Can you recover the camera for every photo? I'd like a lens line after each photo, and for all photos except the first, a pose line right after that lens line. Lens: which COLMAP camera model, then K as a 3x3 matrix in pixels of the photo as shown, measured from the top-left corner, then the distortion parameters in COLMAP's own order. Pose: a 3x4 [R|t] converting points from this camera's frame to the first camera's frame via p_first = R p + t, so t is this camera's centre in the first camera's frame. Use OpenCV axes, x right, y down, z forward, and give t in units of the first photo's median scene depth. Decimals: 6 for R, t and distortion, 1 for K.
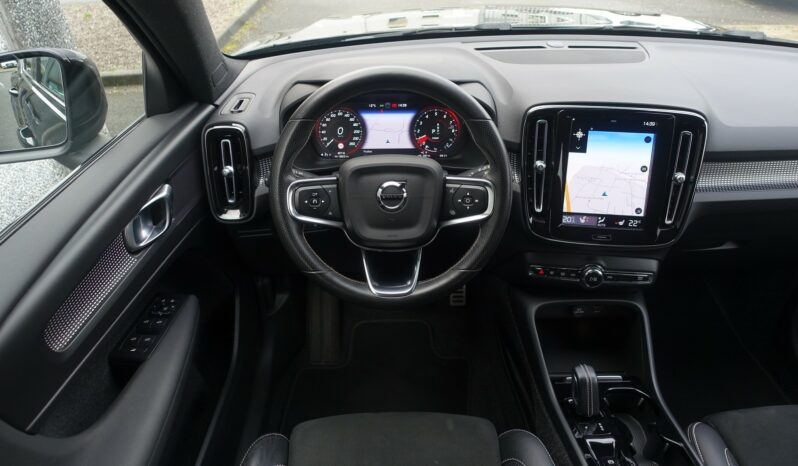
lens RADIAL K [[549.0, 0, 399.0], [0, 549.0, 233.0], [0, 0, 1]] dist [-0.004177, -0.001579]
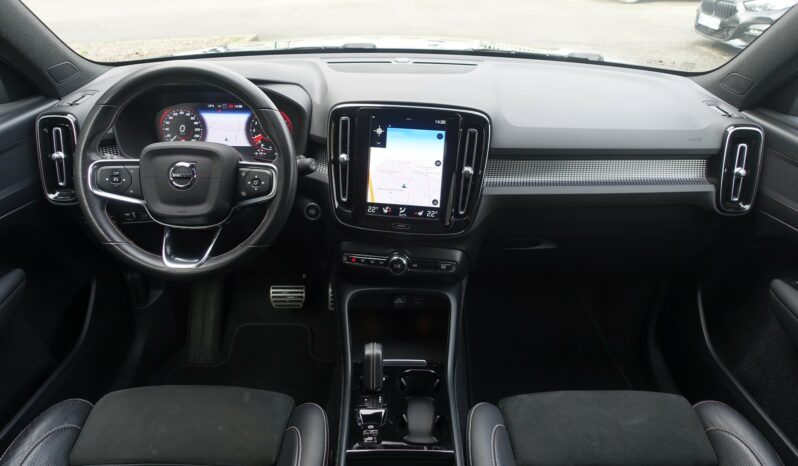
lens RADIAL K [[549.0, 0, 399.0], [0, 549.0, 233.0], [0, 0, 1]] dist [-0.004177, -0.001579]
pose [[0.999634, 0.024693, -0.011066, 0.383982], [-0.025512, 0.996363, -0.081306, 0.111206], [0.009018, 0.081559, 0.996628, -0.074772]]
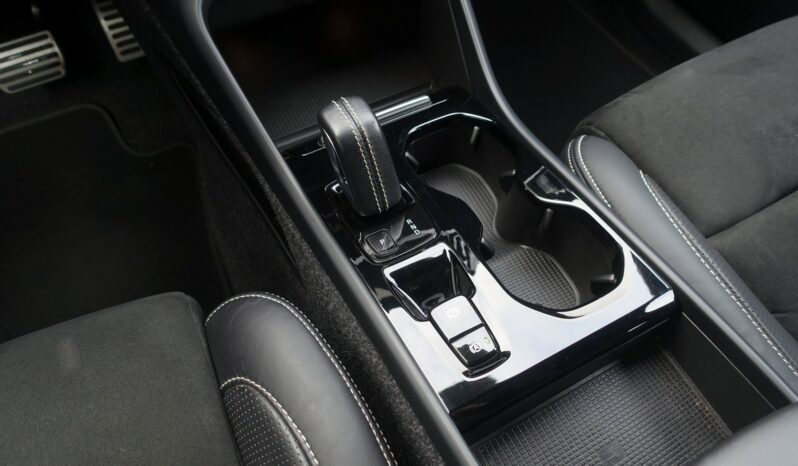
lens RADIAL K [[549.0, 0, 399.0], [0, 549.0, 233.0], [0, 0, 1]] dist [-0.004177, -0.001579]
pose [[0.894048, -0.375761, 0.243889, 0.237746], [0.233403, 0.855426, 0.462352, 0.146835], [-0.382363, -0.356440, 0.852496, 0.596994]]
